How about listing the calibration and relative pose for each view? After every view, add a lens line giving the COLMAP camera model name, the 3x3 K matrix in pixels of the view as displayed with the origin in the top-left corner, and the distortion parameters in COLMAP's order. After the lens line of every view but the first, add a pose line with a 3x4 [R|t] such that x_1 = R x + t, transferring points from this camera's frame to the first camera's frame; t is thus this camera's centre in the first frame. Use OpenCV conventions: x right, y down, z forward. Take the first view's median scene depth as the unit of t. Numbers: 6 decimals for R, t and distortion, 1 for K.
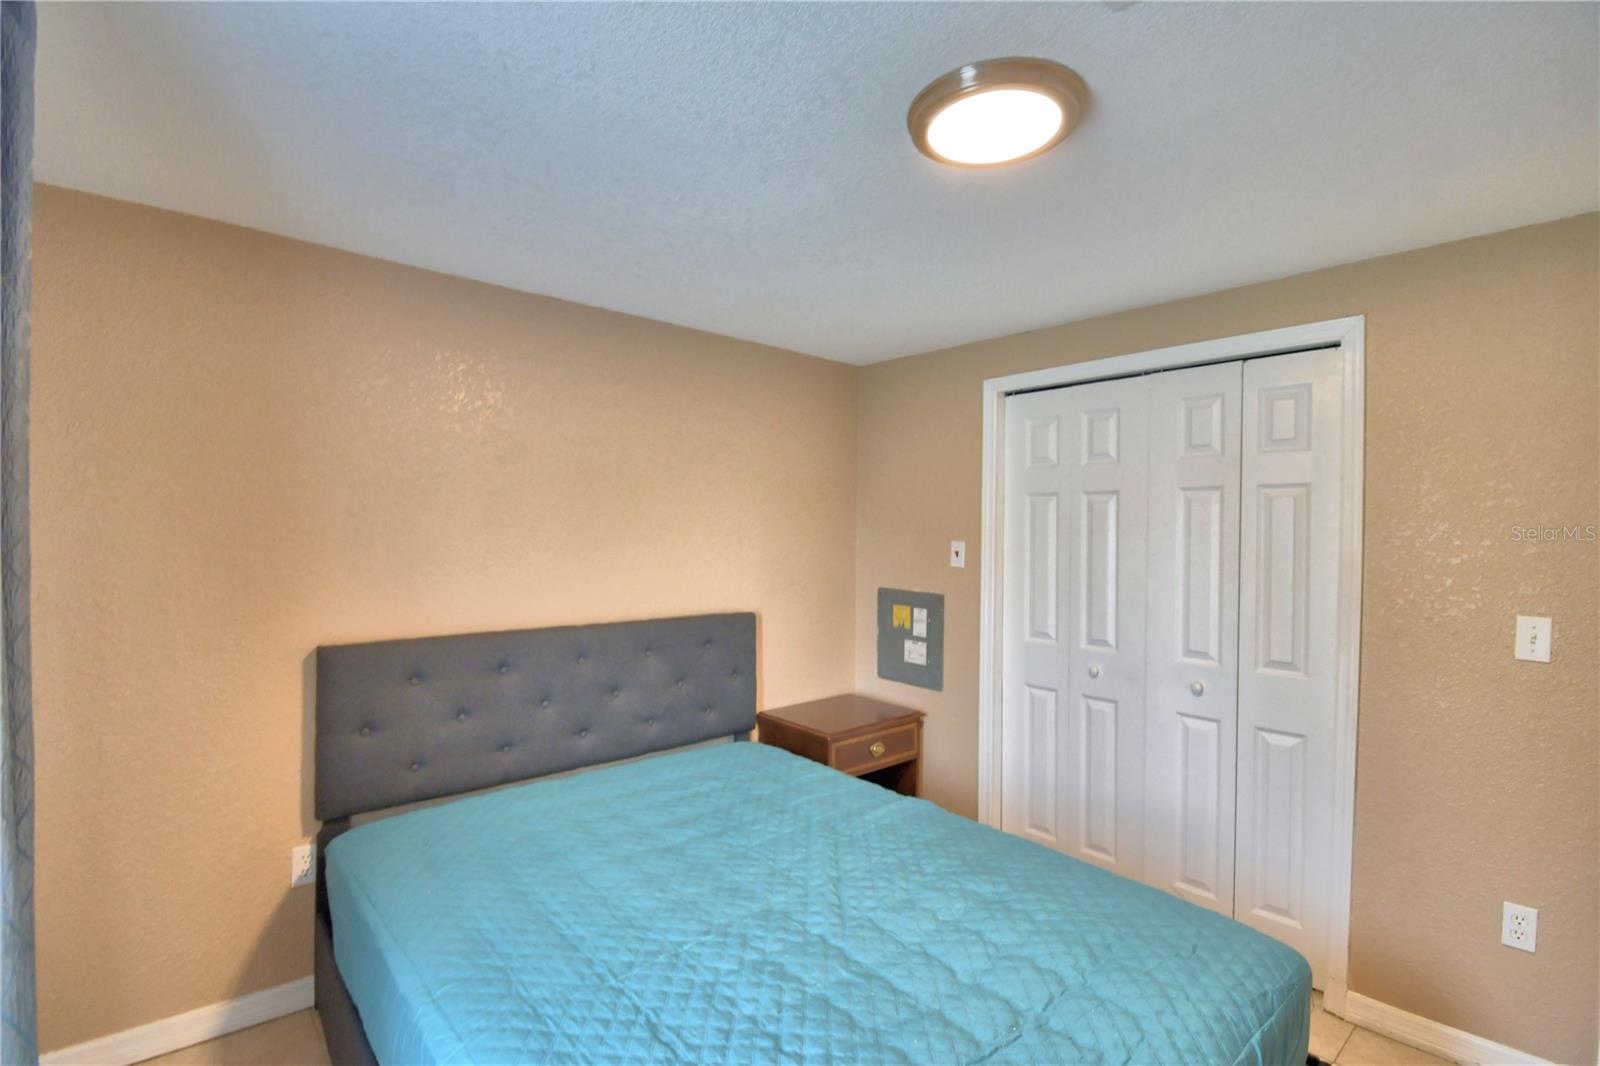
lens RADIAL K [[705.3, 0, 793.3], [0, 705.3, 531.3], [0, 0, 1]] dist [0.022400, -0.026660]
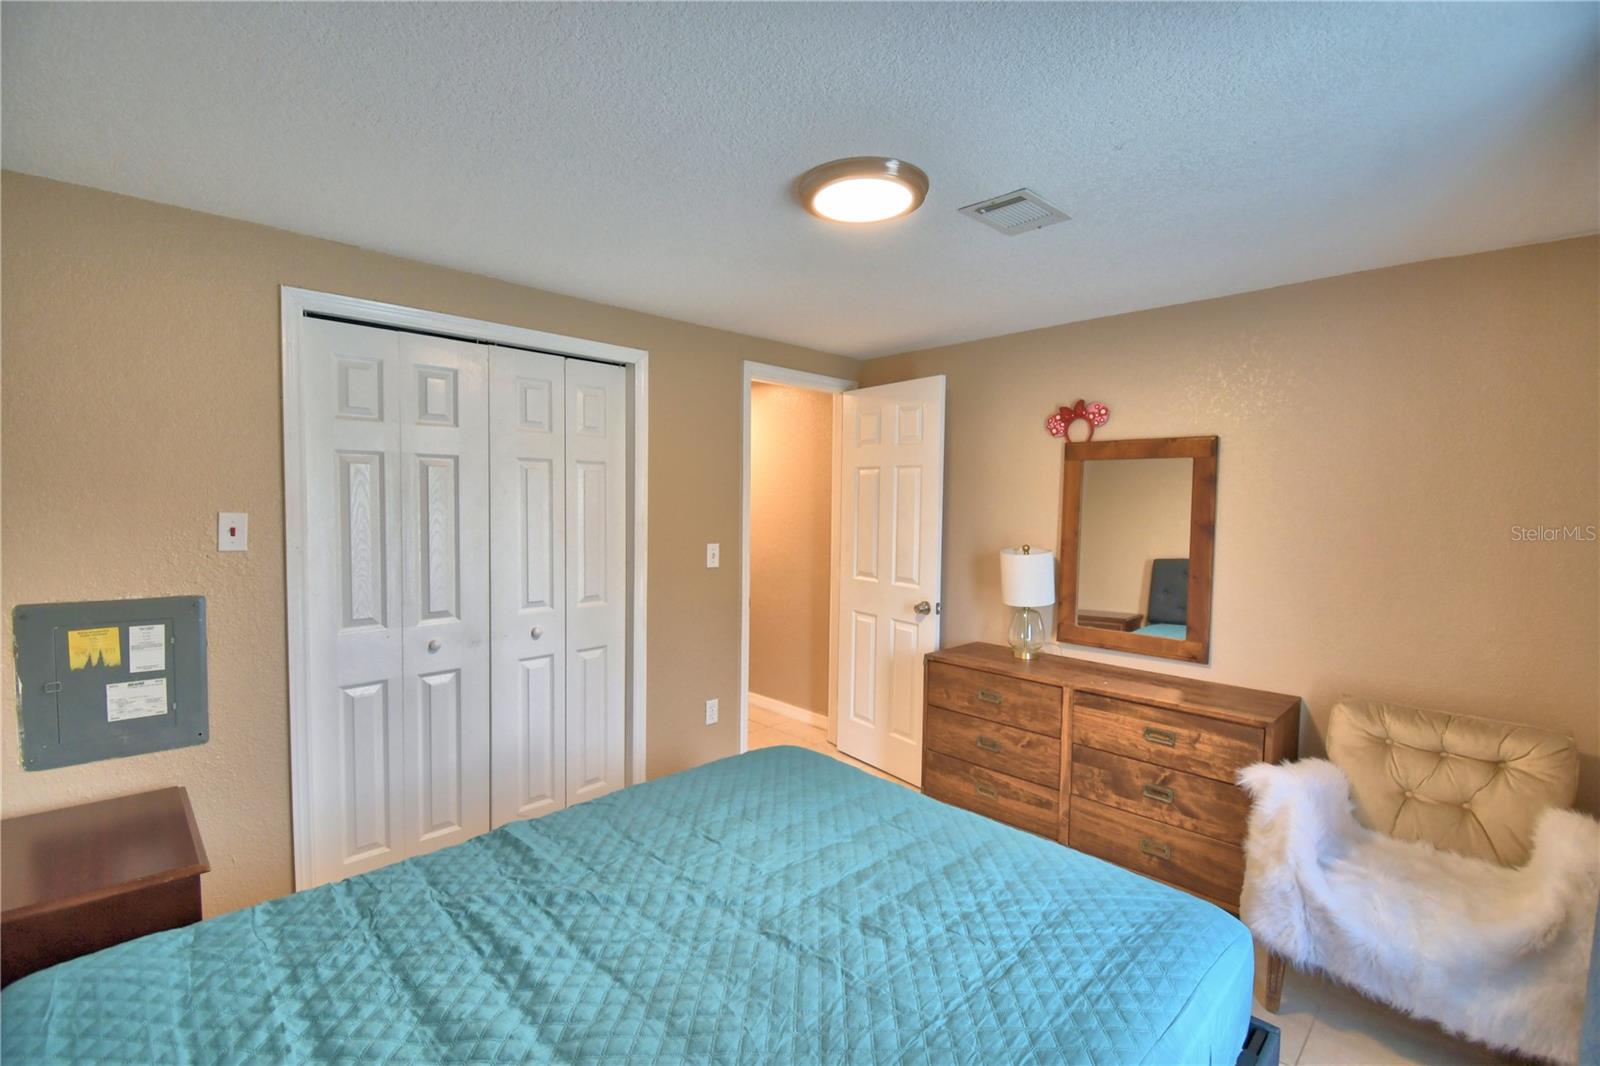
lens RADIAL K [[670.6, 0, 797.4], [0, 670.6, 526.8], [0, 0, 1]] dist [0.020460, -0.021482]
pose [[-0.016302, -0.054152, 0.998400, -0.420144], [-0.008095, 0.998507, 0.054026, -0.011532], [-0.999834, -0.007201, -0.016716, 0.473766]]
